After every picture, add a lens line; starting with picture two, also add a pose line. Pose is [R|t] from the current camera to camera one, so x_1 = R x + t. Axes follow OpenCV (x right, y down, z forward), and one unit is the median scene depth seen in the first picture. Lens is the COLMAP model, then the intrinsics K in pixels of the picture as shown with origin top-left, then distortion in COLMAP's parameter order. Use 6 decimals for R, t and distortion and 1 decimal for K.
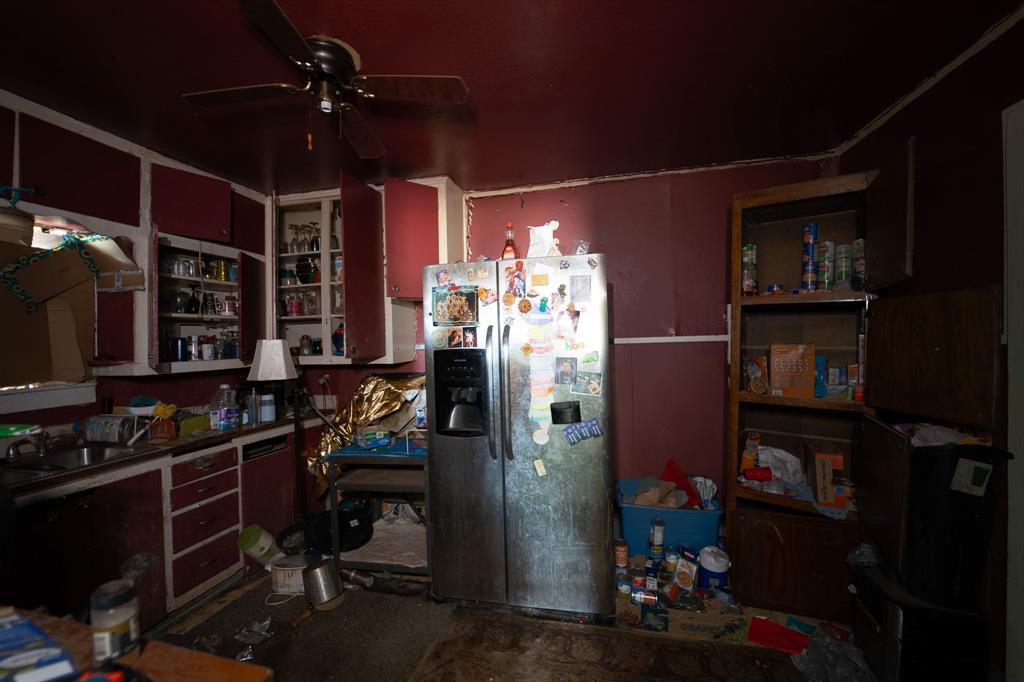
lens RADIAL K [[419.5, 0, 509.4], [0, 419.5, 343.1], [0, 0, 1]] dist [-0.012343, -0.000968]
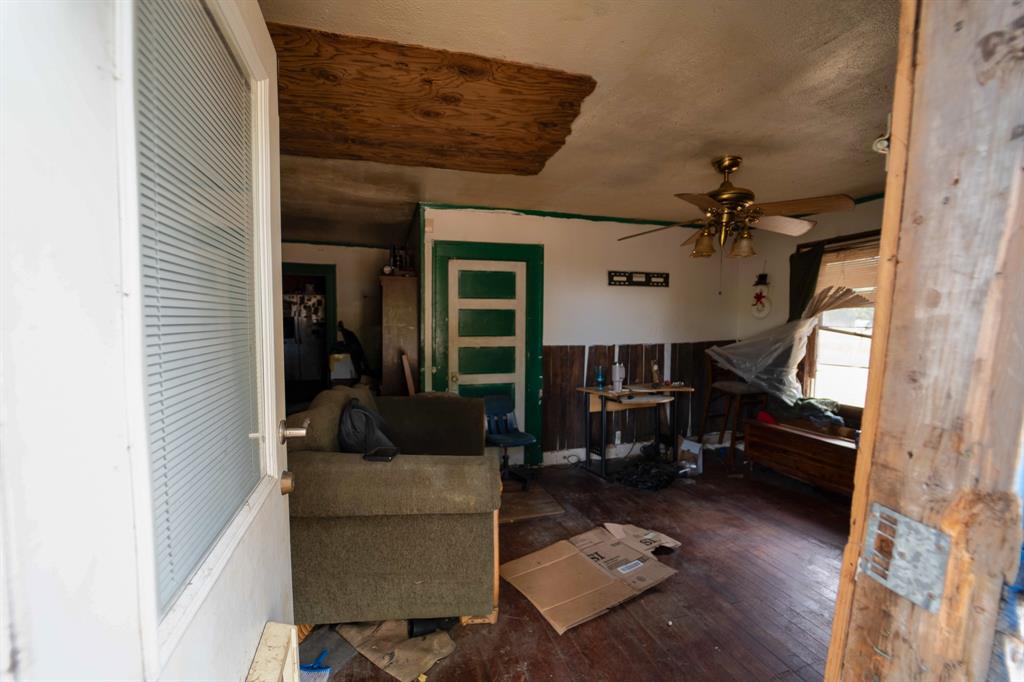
lens RADIAL K [[419.5, 0, 512.3], [0, 419.5, 341.2], [0, 0, 1]] dist [-0.012343, -0.000968]
pose [[0.877542, 0.003598, 0.479486, -0.138428], [-0.031240, 0.998276, 0.049683, -0.017769], [-0.478481, -0.058578, 0.876142, -3.523440]]
